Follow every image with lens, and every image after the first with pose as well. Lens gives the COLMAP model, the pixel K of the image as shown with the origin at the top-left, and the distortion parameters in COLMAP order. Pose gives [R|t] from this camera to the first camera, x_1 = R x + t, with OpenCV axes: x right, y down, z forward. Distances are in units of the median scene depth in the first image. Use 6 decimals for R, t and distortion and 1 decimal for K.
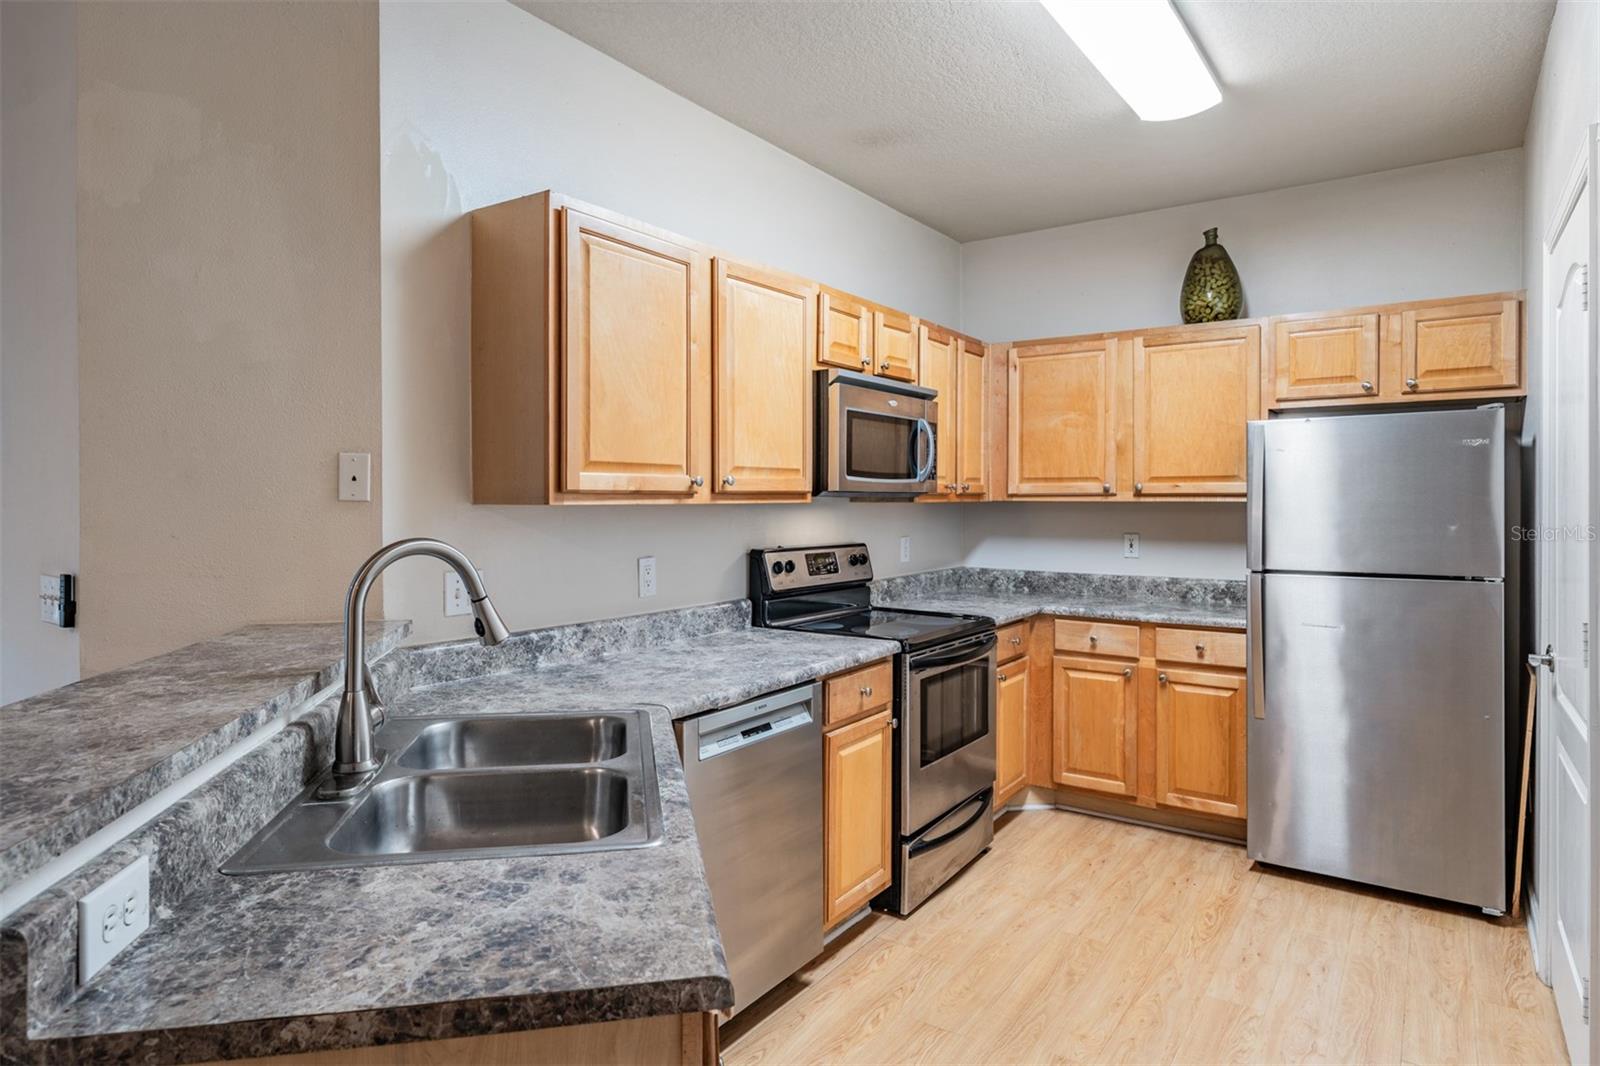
lens RADIAL K [[934.9, 0, 795.1], [0, 934.9, 506.8], [0, 0, 1]] dist [0.000850, 0.001698]
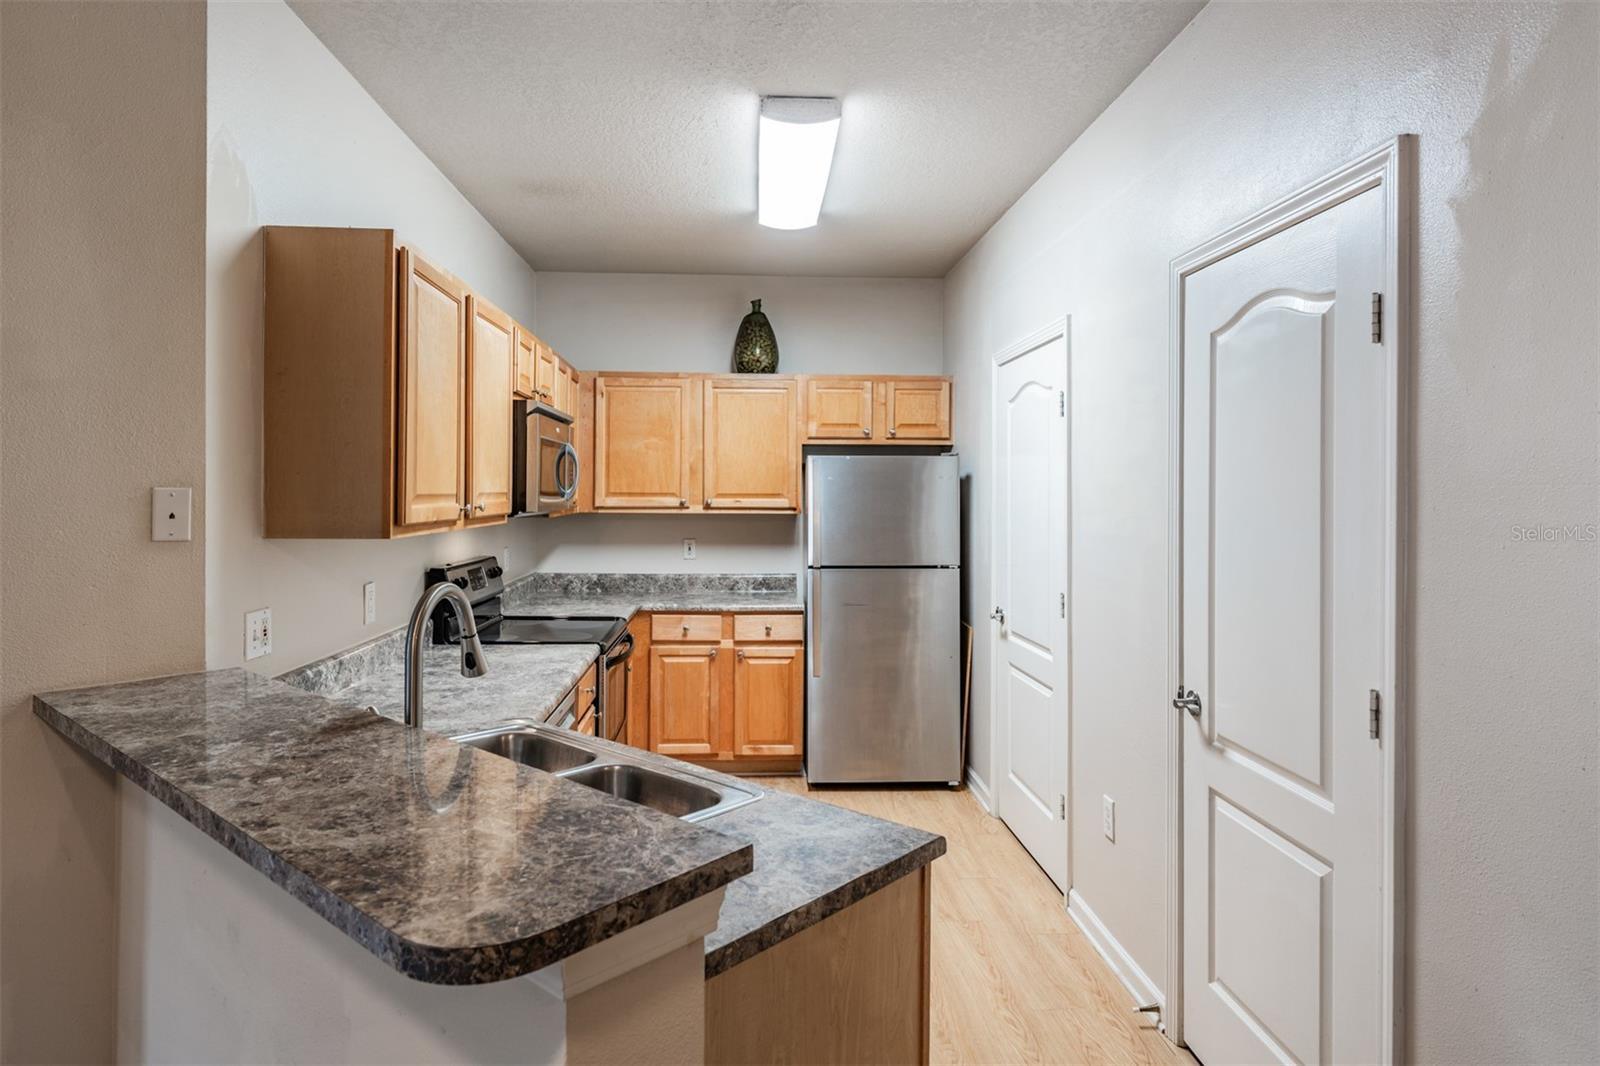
lens RADIAL K [[934.9, 0, 795.7], [0, 934.9, 495.9], [0, 0, 1]] dist [0.000850, 0.001698]
pose [[0.789997, 0.002004, 0.613107, -0.374077], [0.000023, 0.999995, -0.003299, -0.031563], [-0.613111, 0.002621, 0.789993, -0.051321]]
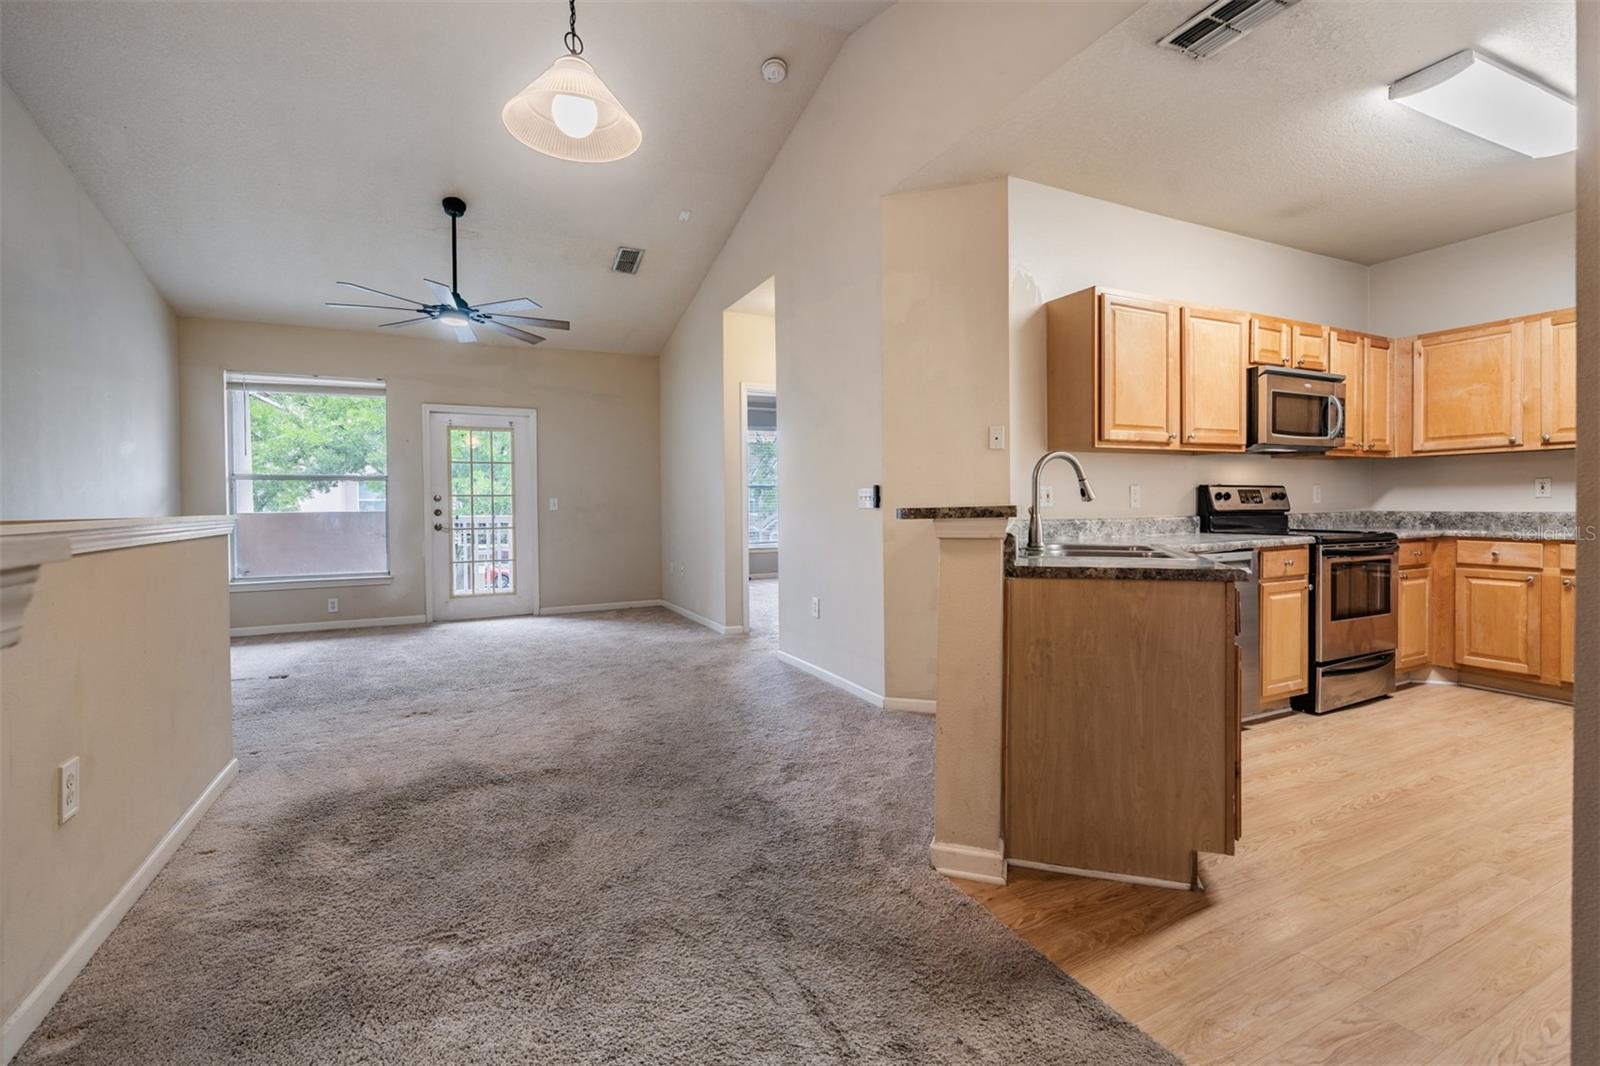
lens RADIAL K [[704.5, 0, 794.4], [0, 704.5, 515.8], [0, 0, 1]] dist [0.000135, 0.000416]
pose [[0.869654, -0.002445, -0.493656, -0.057454], [0.007553, 0.999937, 0.008354, 0.087178], [0.493604, -0.010994, 0.869617, -0.415725]]
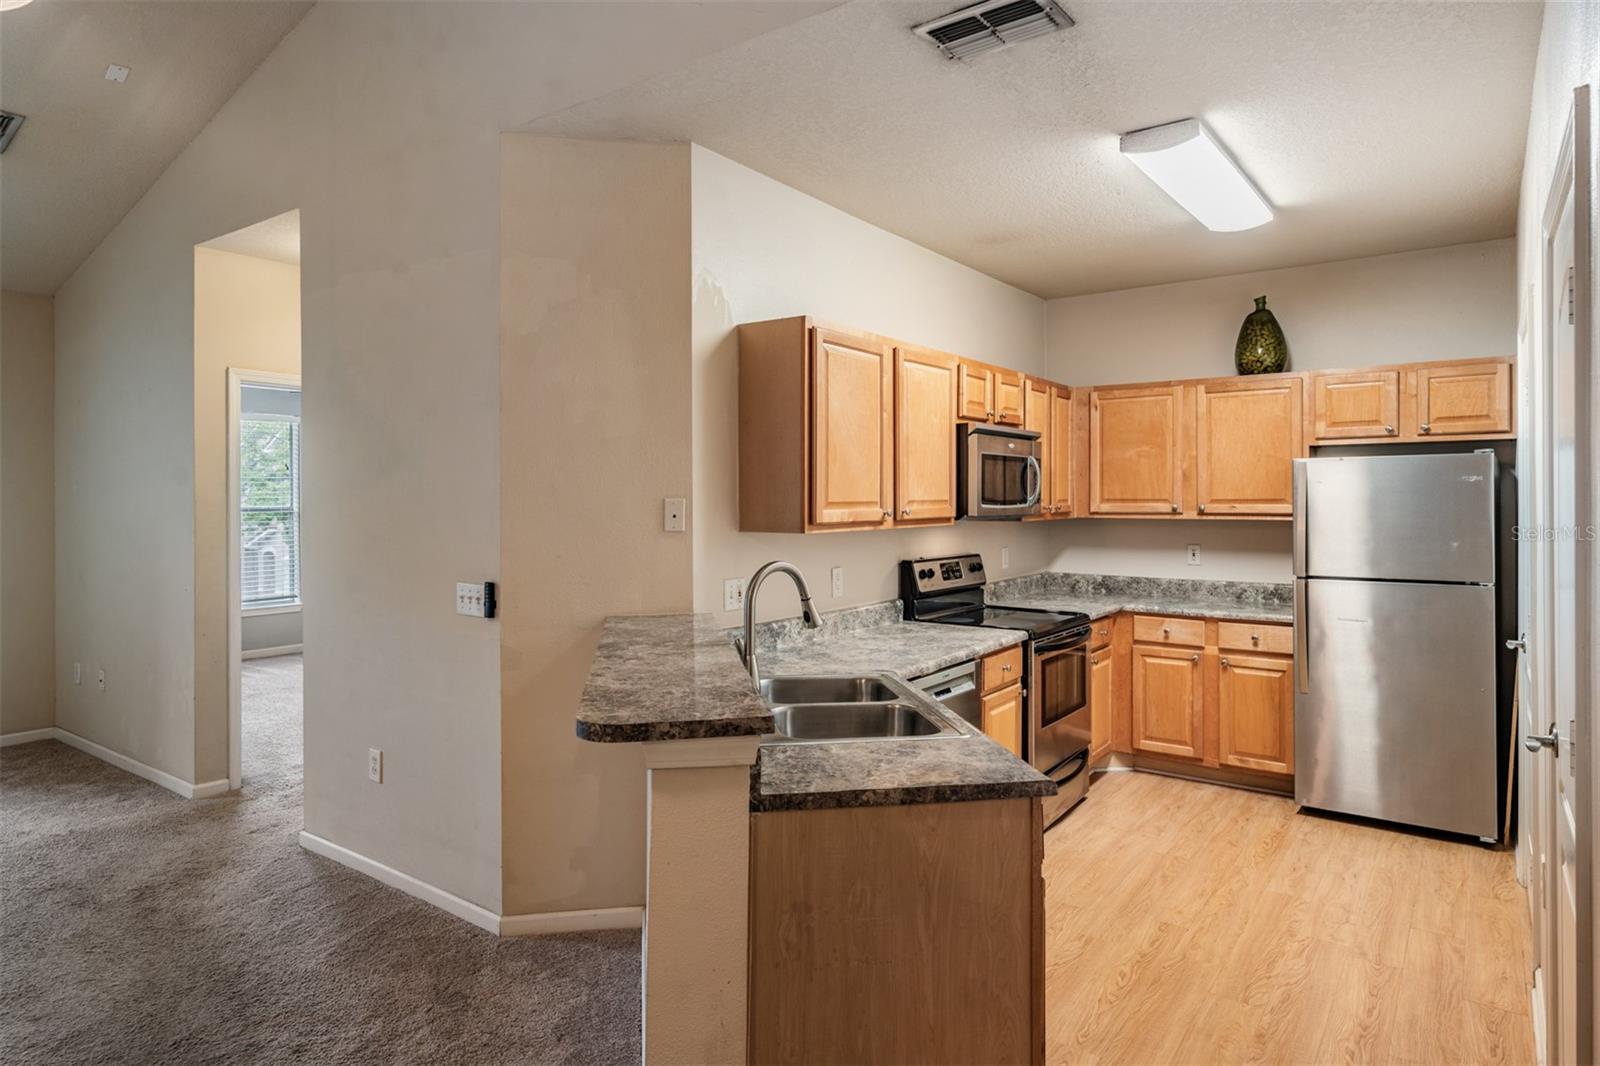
lens RADIAL K [[934.9, 0, 793.1], [0, 934.9, 502.3], [0, 0, 1]] dist [0.000850, 0.001698]
pose [[0.999508, -0.002797, -0.031244, -0.164404], [0.002651, 0.999985, -0.004721, -0.030227], [0.031257, 0.004636, 0.999501, -0.307177]]
